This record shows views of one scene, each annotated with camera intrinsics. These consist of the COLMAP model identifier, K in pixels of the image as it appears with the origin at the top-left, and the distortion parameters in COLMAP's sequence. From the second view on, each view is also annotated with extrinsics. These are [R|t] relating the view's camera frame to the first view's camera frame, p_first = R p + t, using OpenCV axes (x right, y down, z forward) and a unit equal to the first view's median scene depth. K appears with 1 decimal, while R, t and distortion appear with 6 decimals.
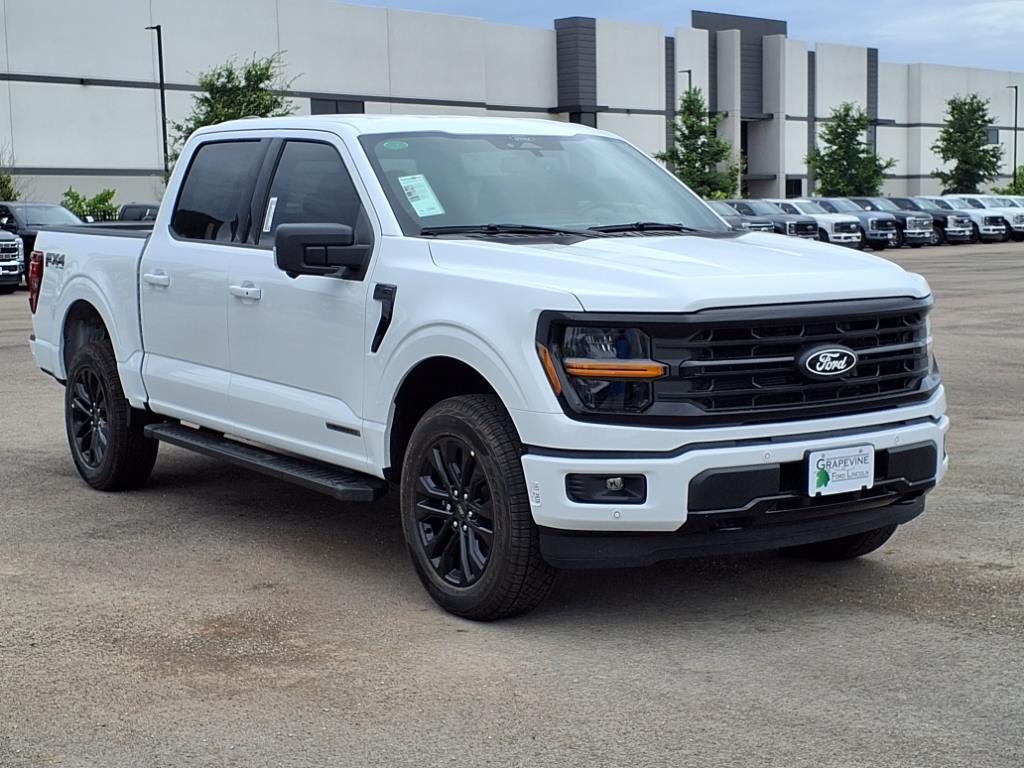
lens RADIAL K [[1636.1, 0, 514.2], [0, 1636.1, 415.6], [0, 0, 1]] dist [0.226778, -0.502976]
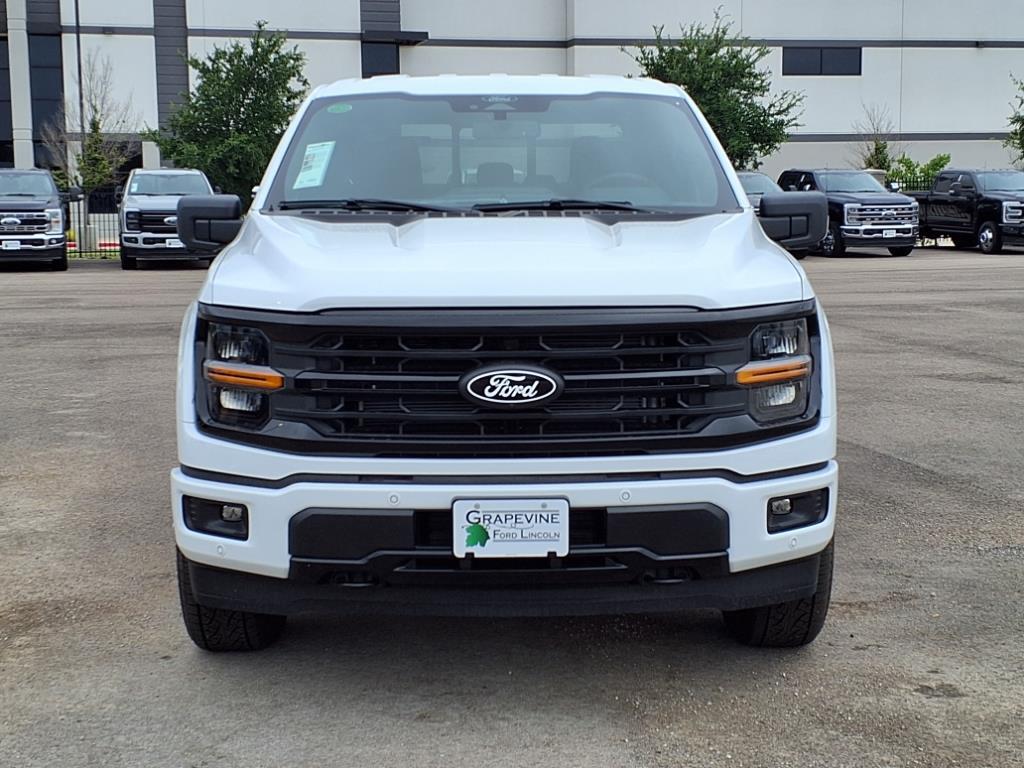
lens RADIAL K [[1639.3, 0, 389.5], [0, 1639.3, 381.5], [0, 0, 1]] dist [0.105379, -0.012270]
pose [[0.844395, 0.074048, -0.530579, 0.553385], [-0.072263, 0.997093, 0.024152, -0.049567], [0.530825, 0.017948, 0.847291, 0.321481]]
